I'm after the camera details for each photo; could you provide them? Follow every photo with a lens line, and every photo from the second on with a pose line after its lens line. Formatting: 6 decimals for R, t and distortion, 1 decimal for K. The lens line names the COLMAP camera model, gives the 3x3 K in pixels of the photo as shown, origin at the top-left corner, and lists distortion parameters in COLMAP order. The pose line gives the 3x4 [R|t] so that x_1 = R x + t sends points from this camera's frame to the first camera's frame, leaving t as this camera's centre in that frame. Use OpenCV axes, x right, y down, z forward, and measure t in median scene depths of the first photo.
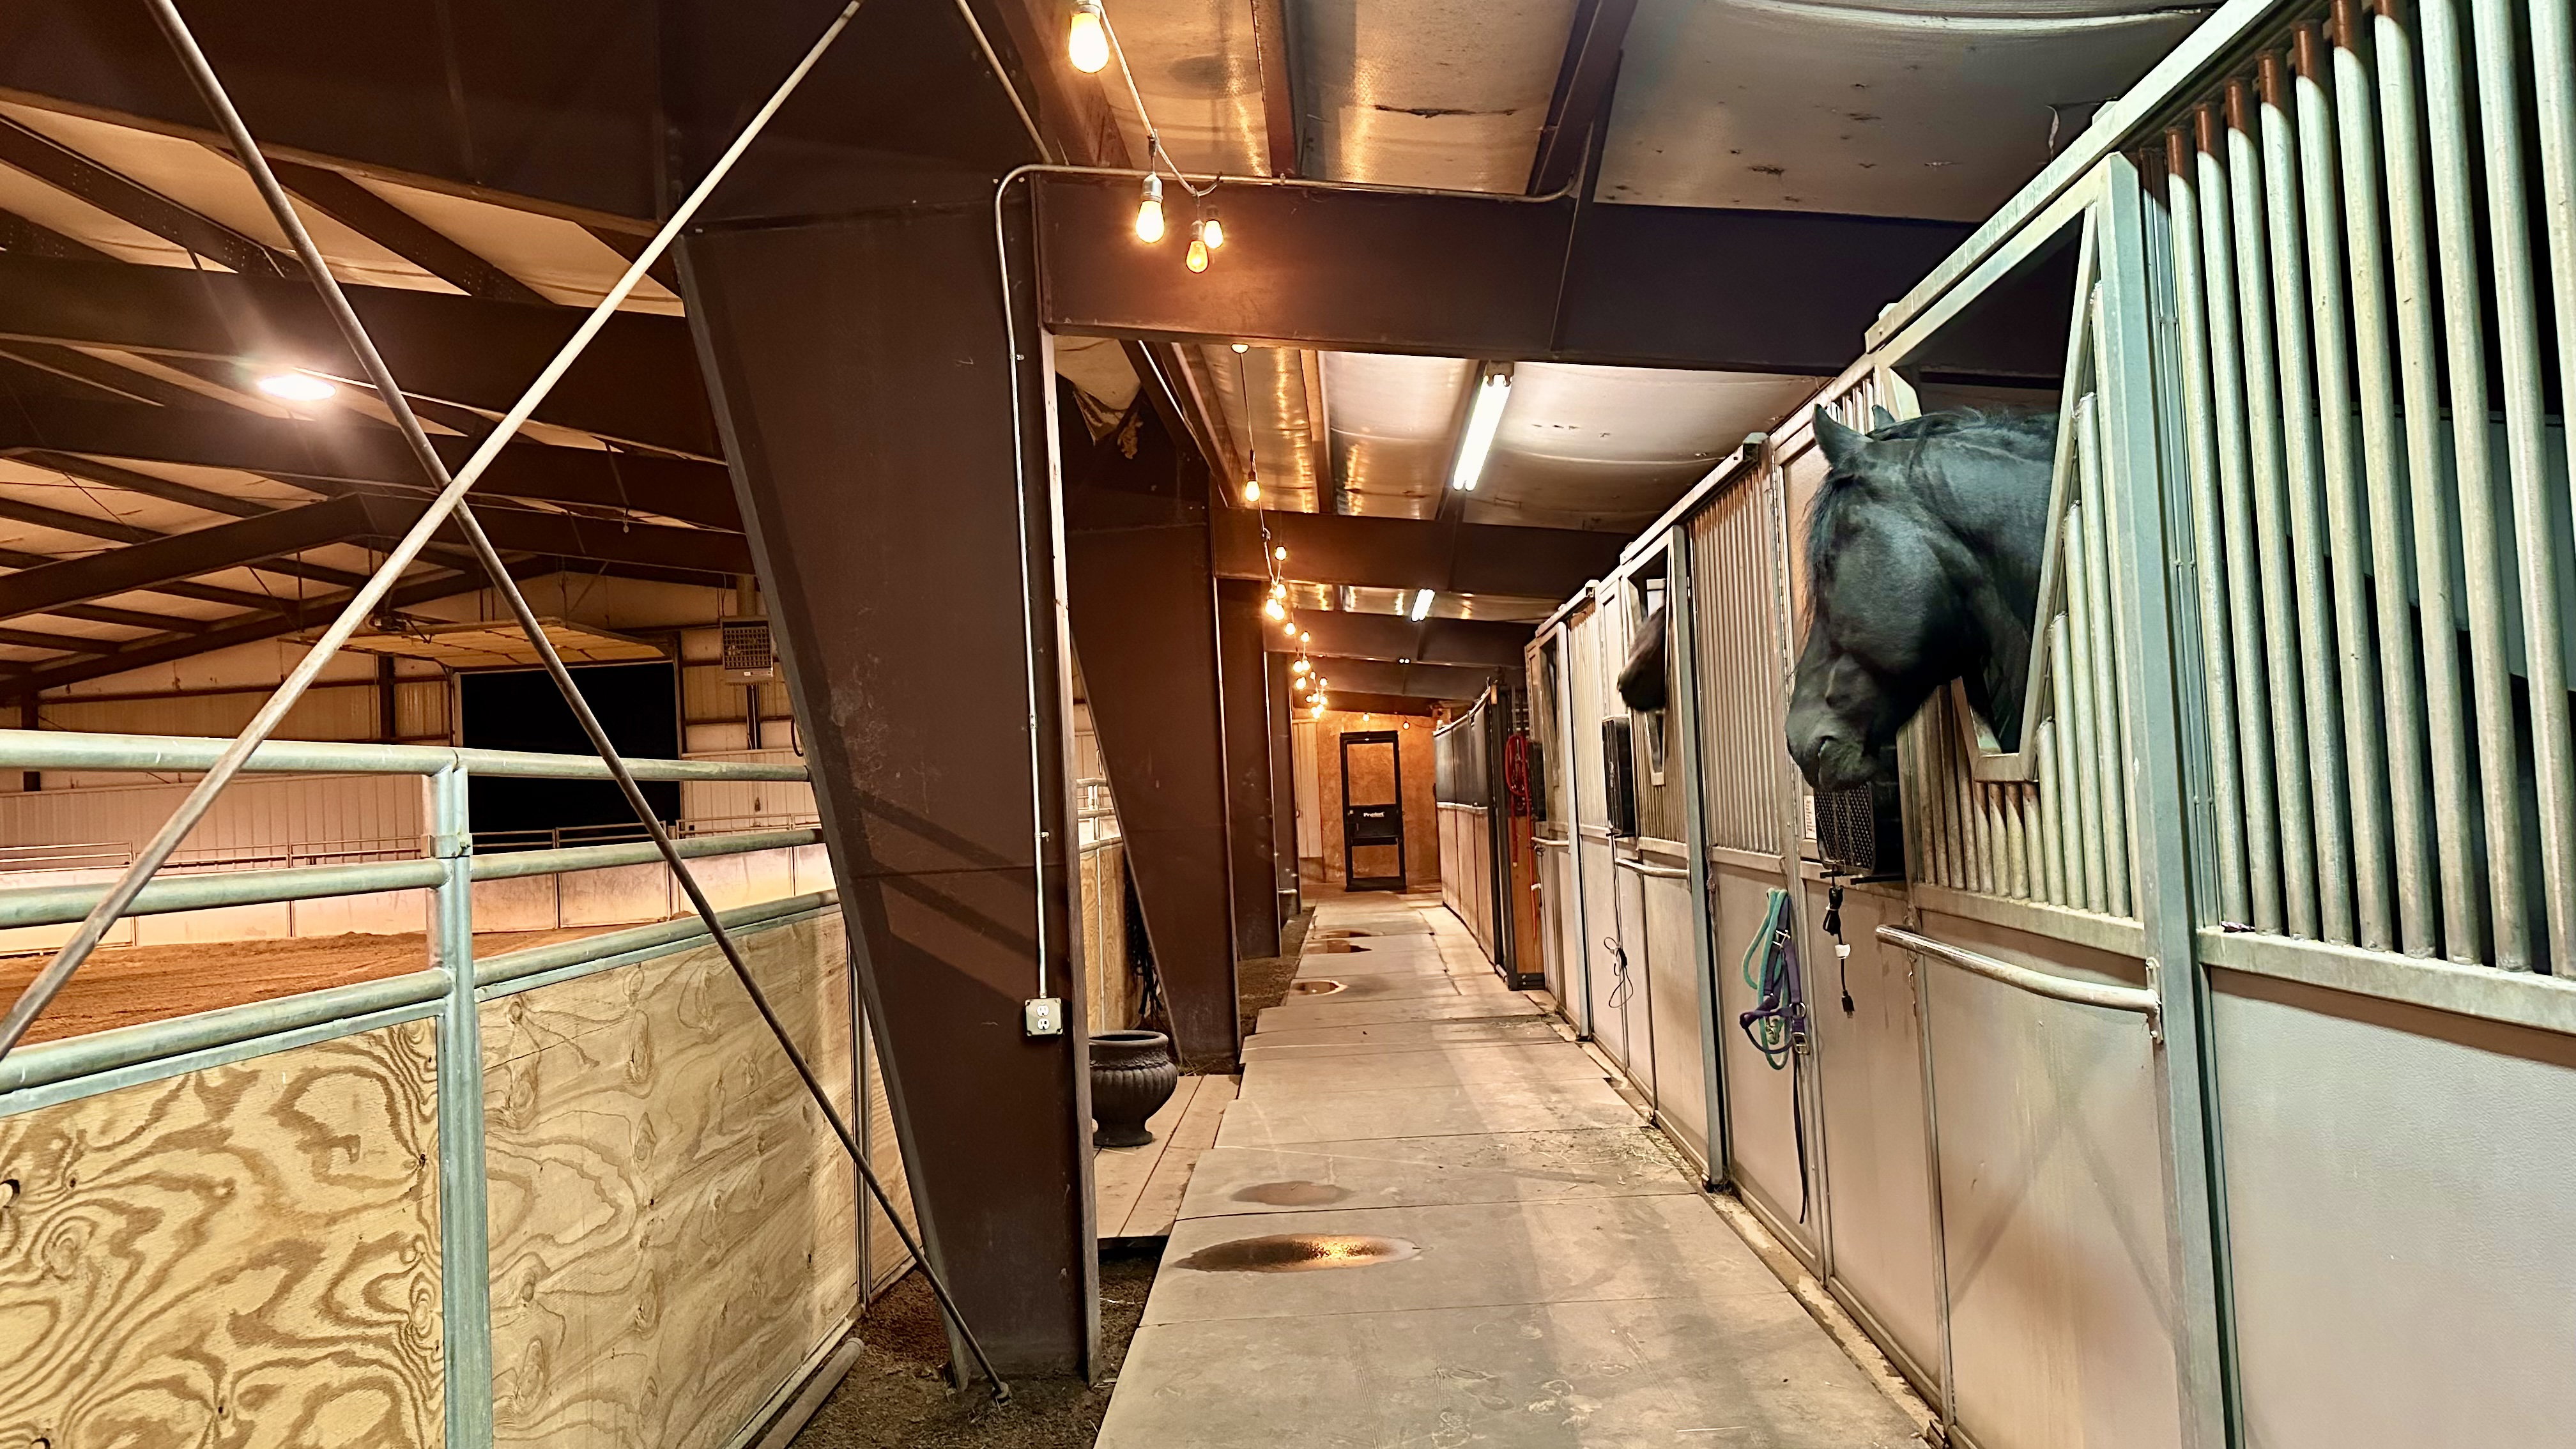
lens RADIAL K [[1804.8, 0, 1289.0], [0, 1804.8, 726.4], [0, 0, 1]] dist [0.063219, -0.073792]
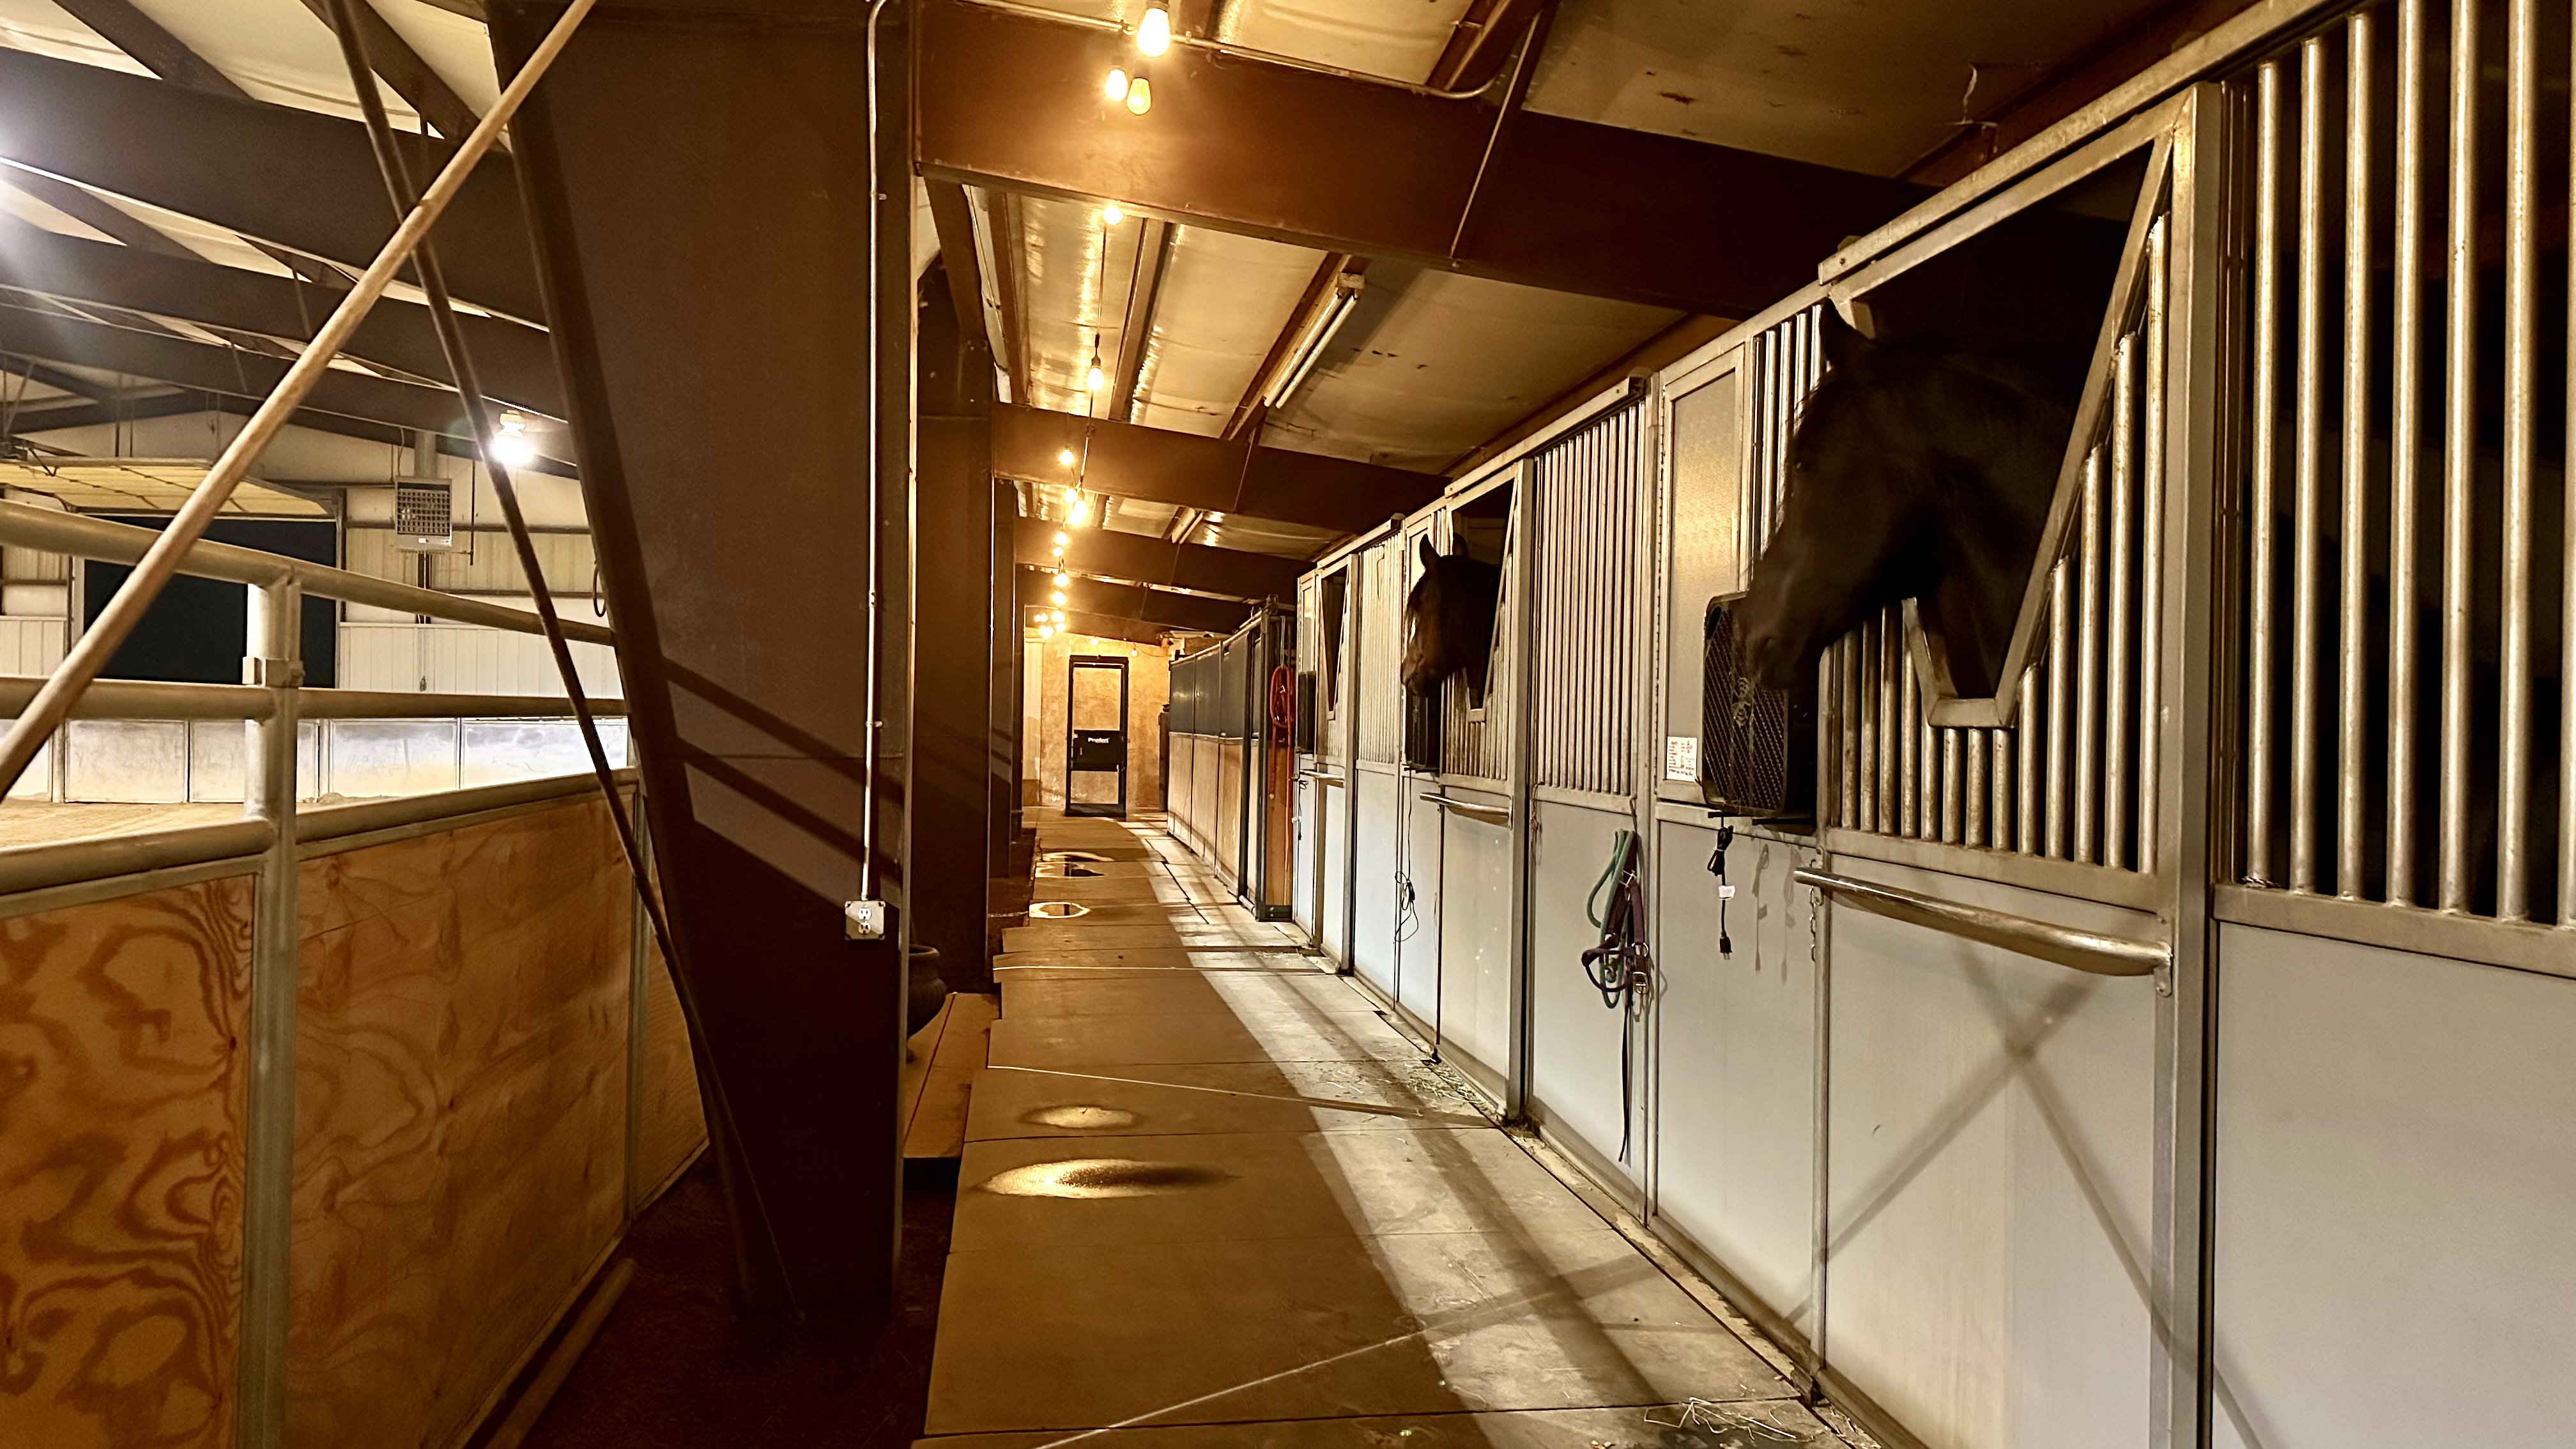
lens RADIAL K [[1804.8, 0, 1301.7], [0, 1804.8, 727.9], [0, 0, 1]] dist [0.063219, -0.073792]
pose [[0.983117, 0.069171, 0.169400, -0.081390], [-0.075635, 0.996622, 0.031999, 0.016815], [-0.166614, -0.044272, 0.985028, 0.057576]]
